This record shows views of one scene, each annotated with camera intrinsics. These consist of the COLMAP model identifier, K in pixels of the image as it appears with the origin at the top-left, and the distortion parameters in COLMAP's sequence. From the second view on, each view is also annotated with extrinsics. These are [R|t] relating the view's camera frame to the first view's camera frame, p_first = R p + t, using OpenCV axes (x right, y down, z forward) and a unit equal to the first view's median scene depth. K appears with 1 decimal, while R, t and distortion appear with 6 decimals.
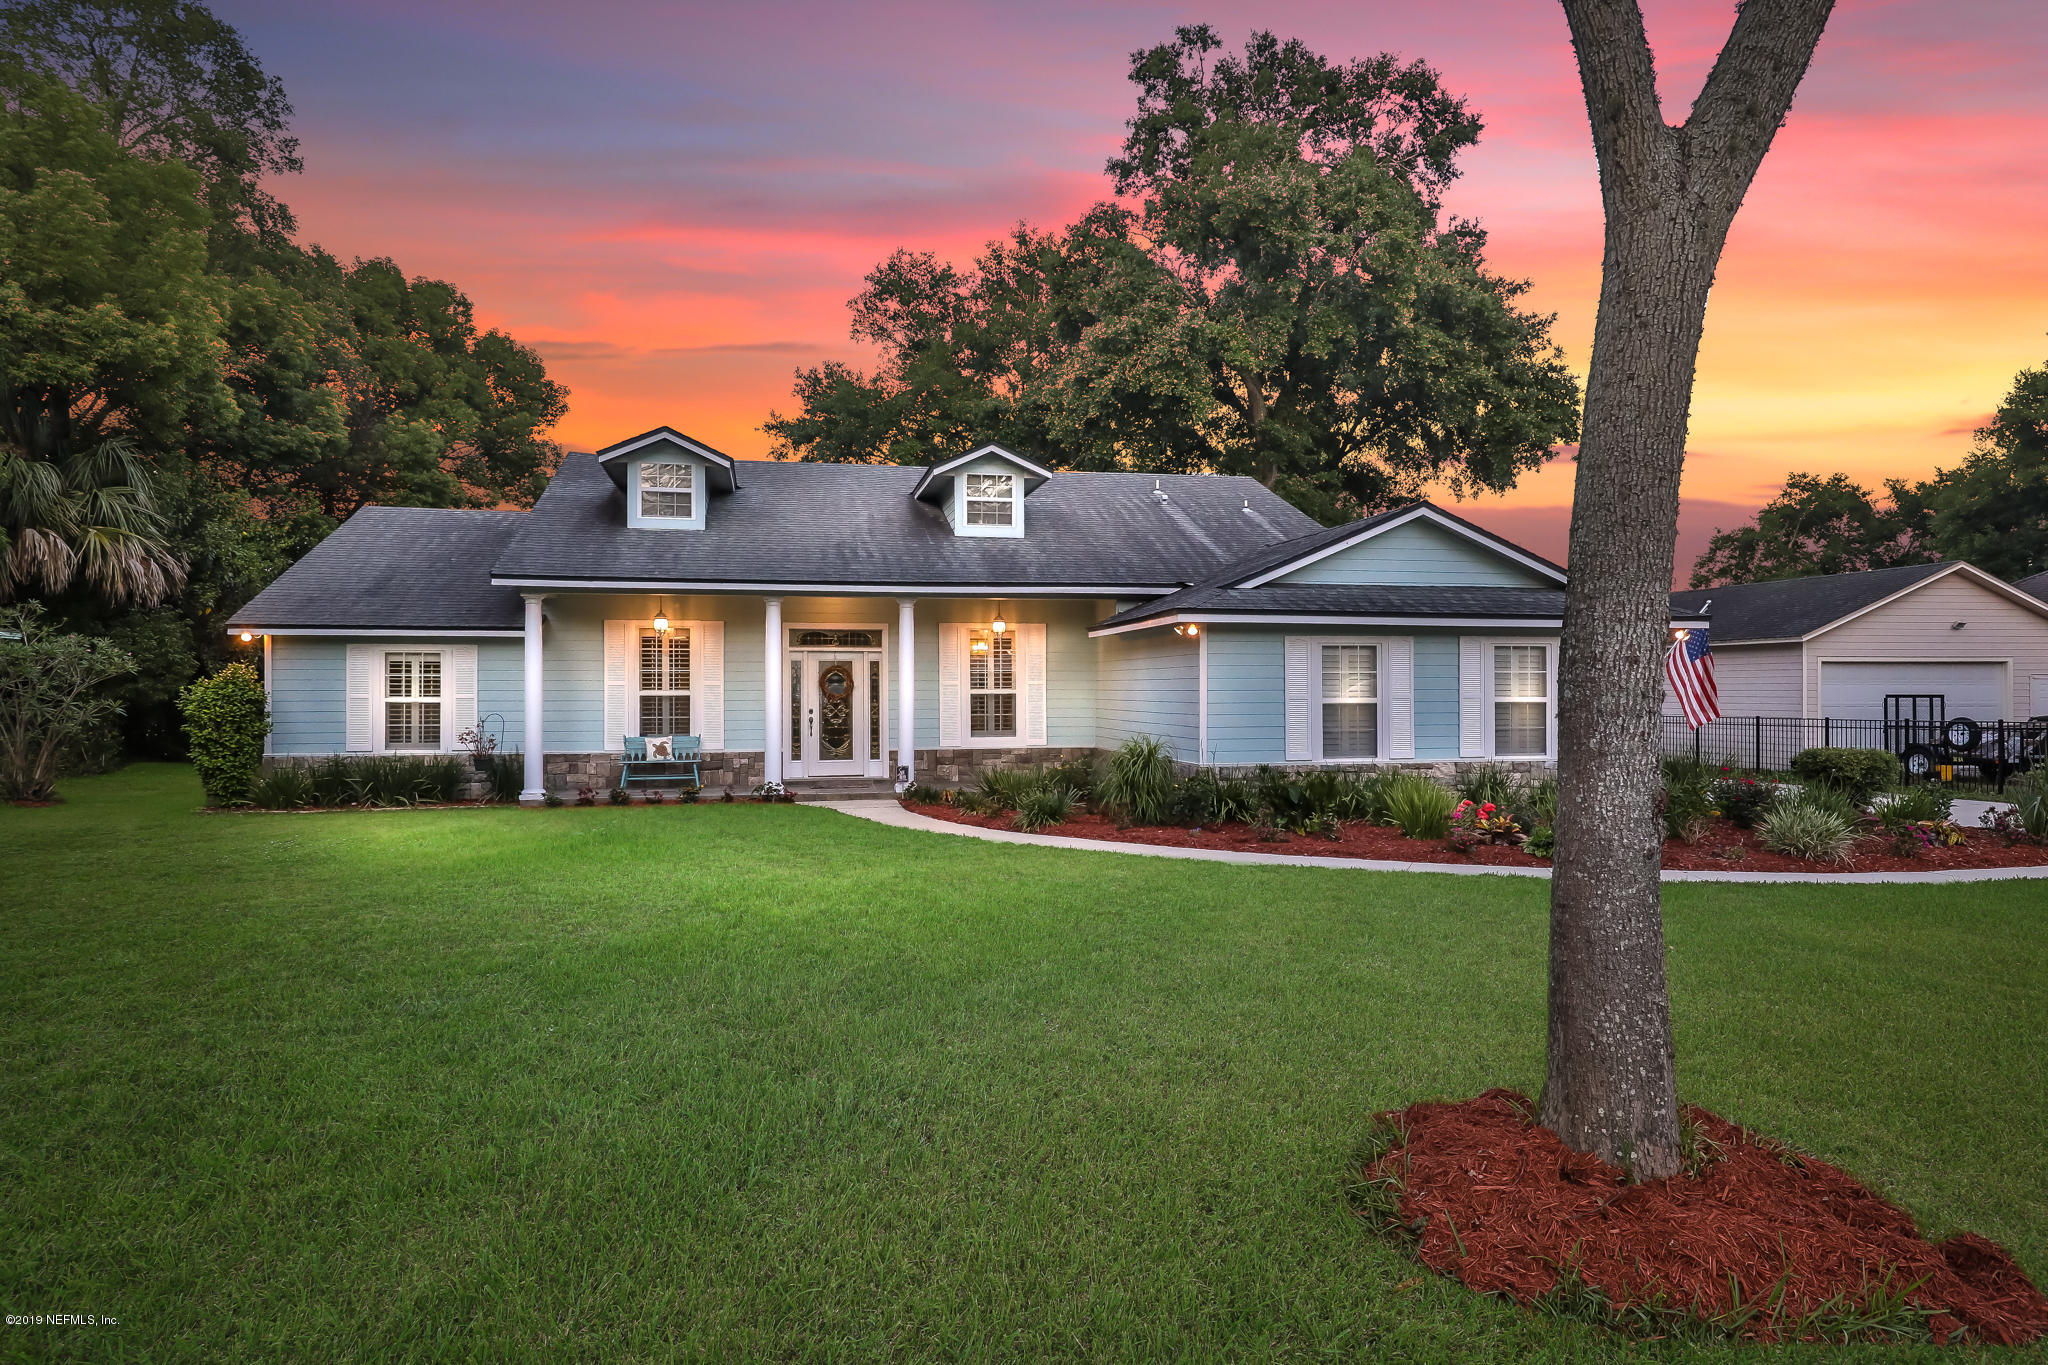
lens RADIAL K [[1224.5, 0, 1024.0], [0, 1224.5, 682.5], [0, 0, 1]] dist [0.010816, 0.000862]
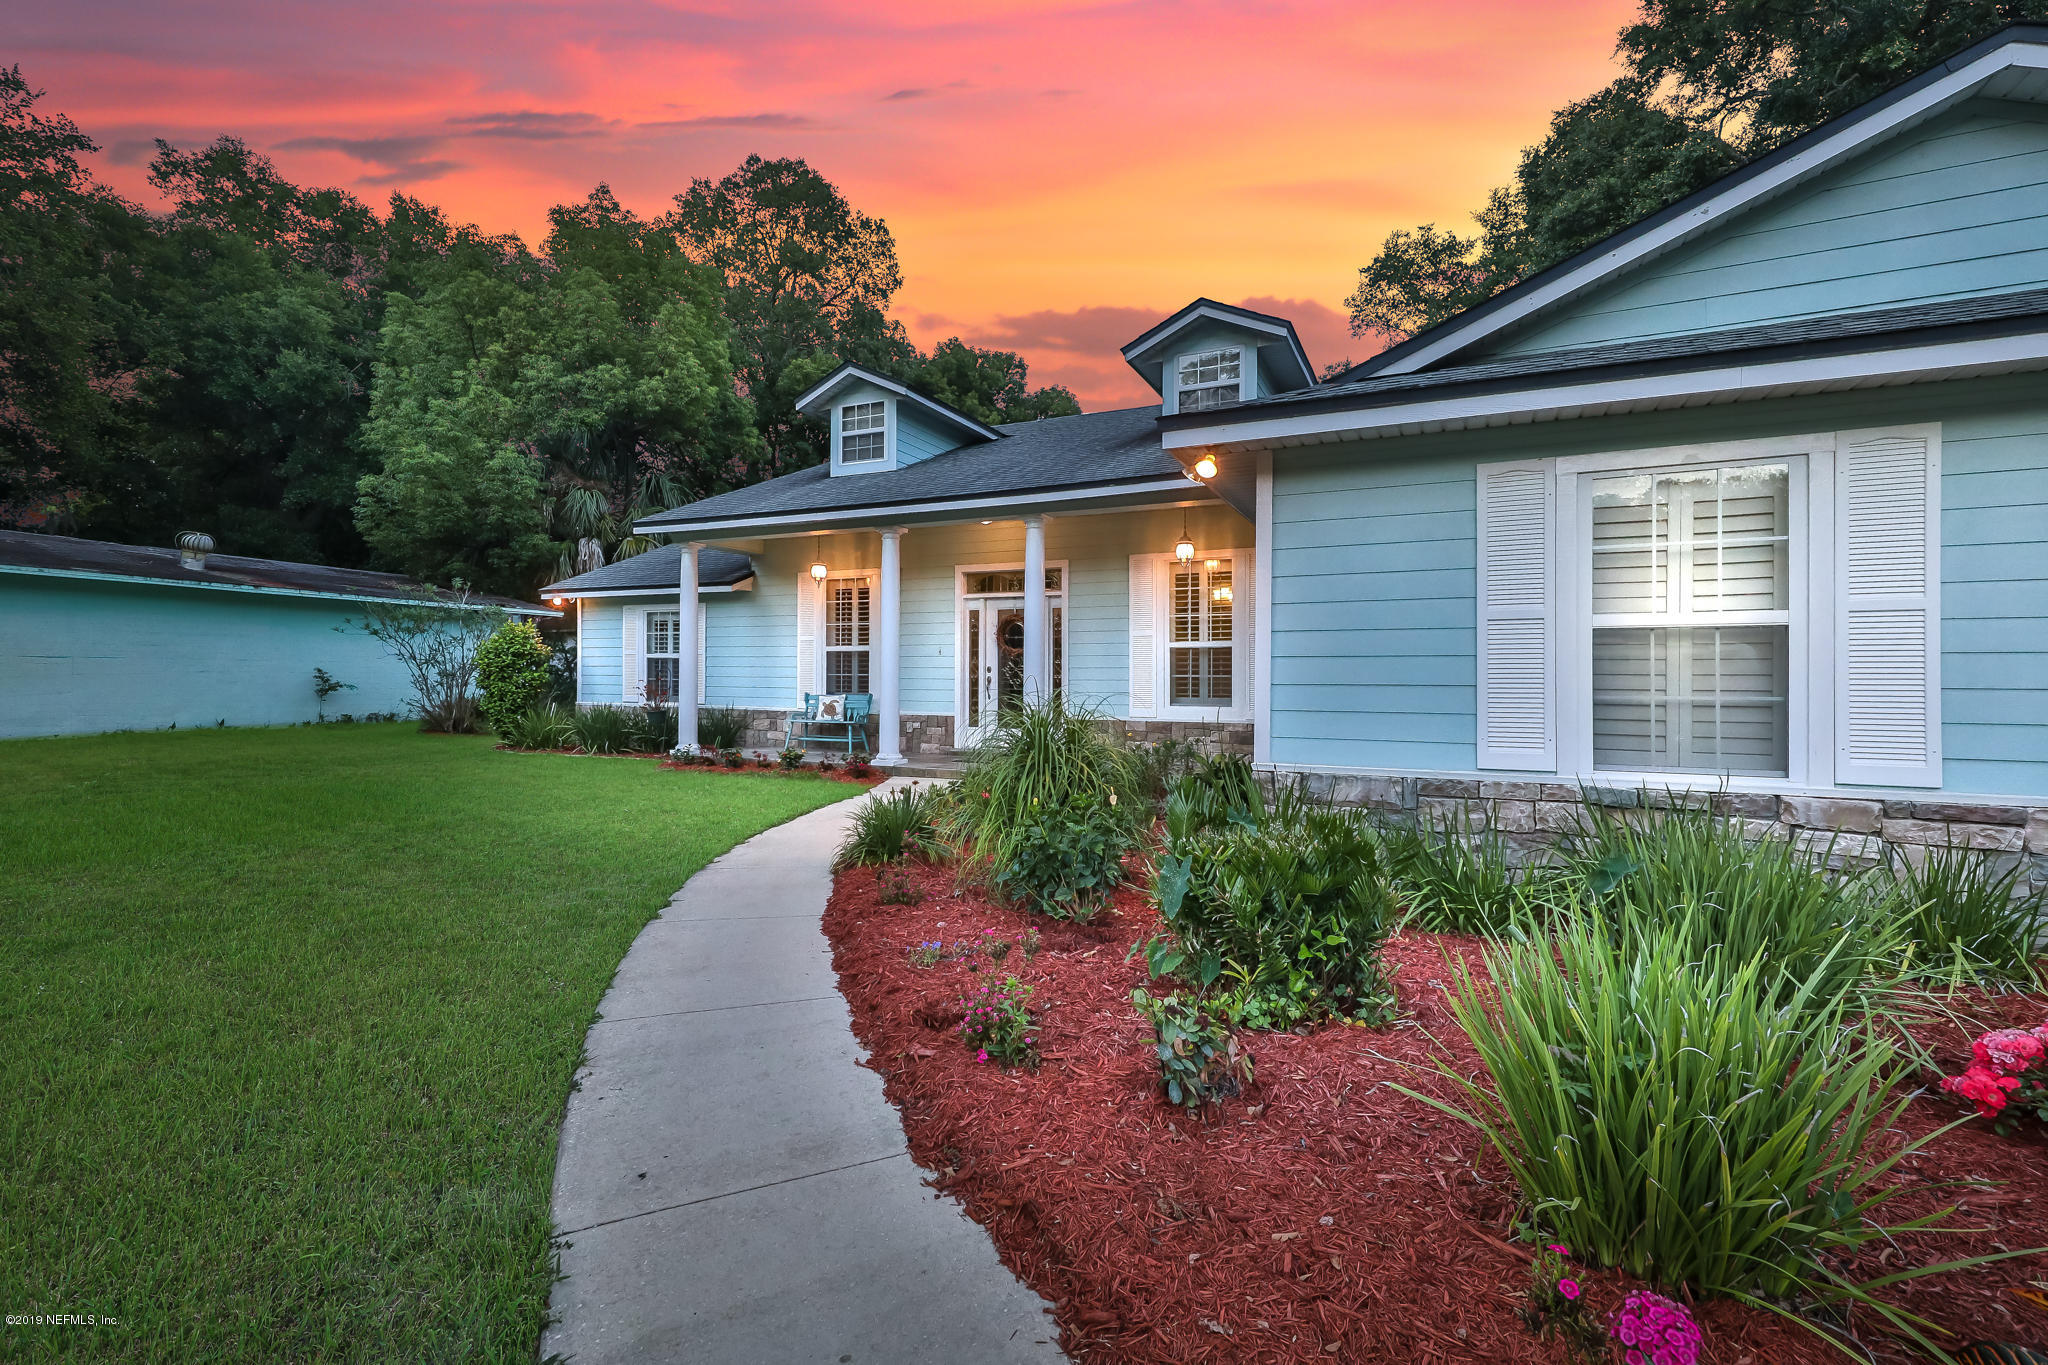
lens RADIAL K [[884.6, 0, 1028.0], [0, 884.6, 675.3], [0, 0, 1]] dist [0.017662, -0.005601]
pose [[0.806482, 0.006676, -0.591222, 0.209418], [-0.006054, 0.999977, 0.003033, 0.025488], [0.591228, 0.001133, 0.806504, 0.525689]]
